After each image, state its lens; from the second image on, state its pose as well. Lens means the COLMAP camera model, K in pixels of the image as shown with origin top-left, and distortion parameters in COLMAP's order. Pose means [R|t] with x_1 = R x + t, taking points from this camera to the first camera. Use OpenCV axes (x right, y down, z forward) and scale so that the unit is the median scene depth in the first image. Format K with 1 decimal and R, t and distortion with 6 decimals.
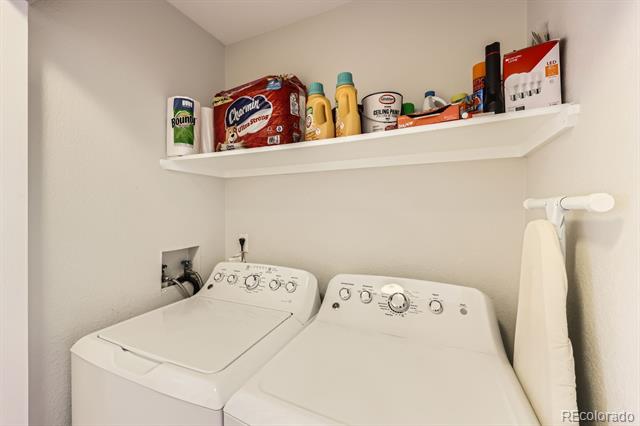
lens RADIAL K [[266.8, 0, 320.9], [0, 266.8, 210.7], [0, 0, 1]] dist [-0.003271, 0.000598]
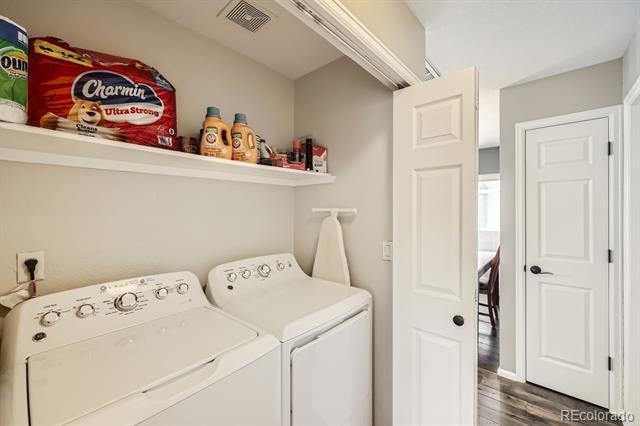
lens RADIAL K [[266.8, 0, 321.3], [0, 266.8, 211.3], [0, 0, 1]] dist [-0.003271, 0.000598]
pose [[0.253984, -0.004596, 0.967197, -0.938625], [0.003567, 0.999986, 0.003815, -0.014968], [-0.967202, 0.002481, 0.253997, 0.211543]]
